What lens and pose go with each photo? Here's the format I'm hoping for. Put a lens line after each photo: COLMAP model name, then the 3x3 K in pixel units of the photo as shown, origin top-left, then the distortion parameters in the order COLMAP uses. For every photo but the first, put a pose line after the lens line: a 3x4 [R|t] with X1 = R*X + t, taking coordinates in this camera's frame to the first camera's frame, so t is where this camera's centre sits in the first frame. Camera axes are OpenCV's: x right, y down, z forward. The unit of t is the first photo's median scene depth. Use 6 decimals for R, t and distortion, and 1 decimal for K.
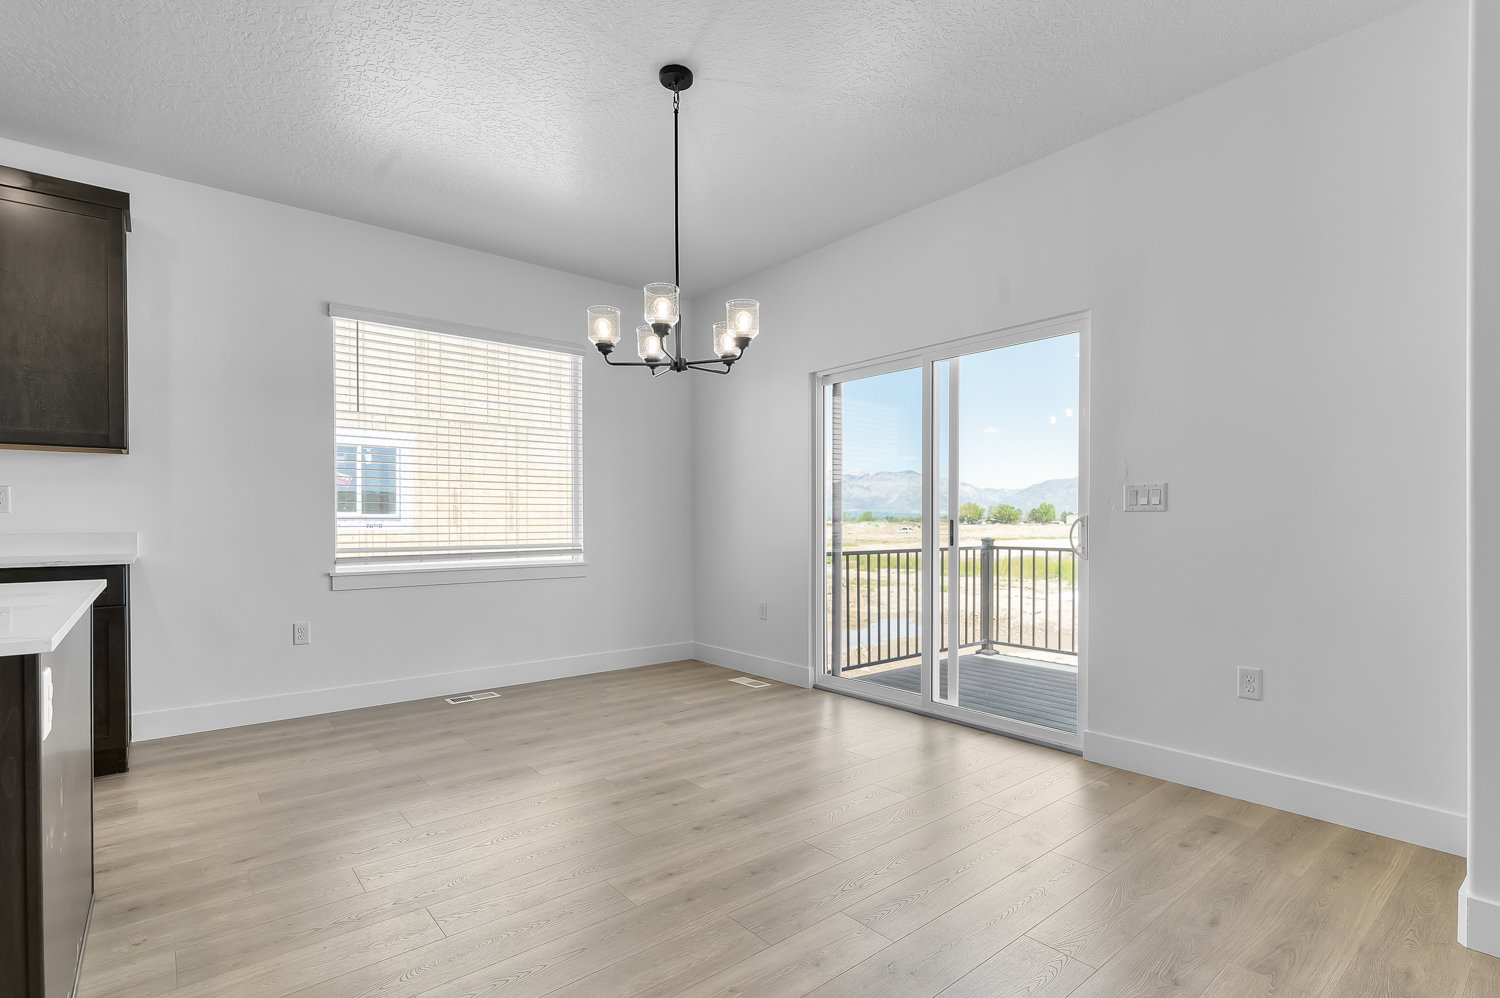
lens RADIAL K [[696.5, 0, 806.8], [0, 696.5, 532.3], [0, 0, 1]] dist [-0.010841, -0.000298]
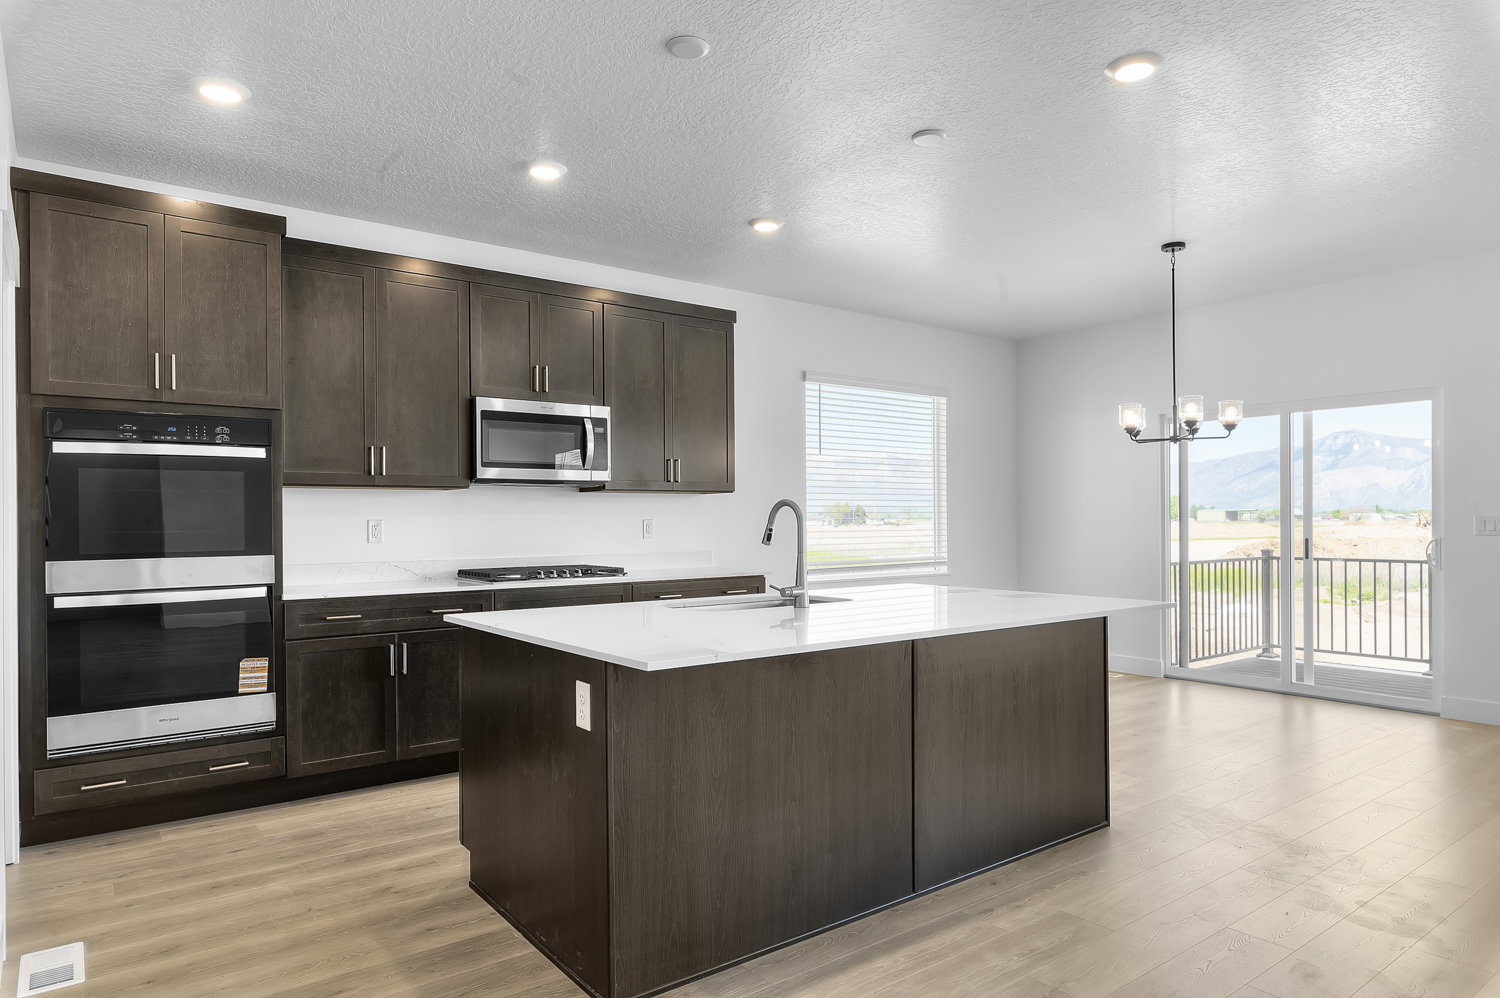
lens RADIAL K [[904.5, 0, 786.6], [0, 904.5, 516.3], [0, 0, 1]] dist [-0.032248, 0.040722]
pose [[0.998558, -0.005325, -0.053420, -0.628384], [0.004276, 0.999796, -0.019739, -0.028585], [0.053514, 0.019482, 0.998377, -0.664163]]
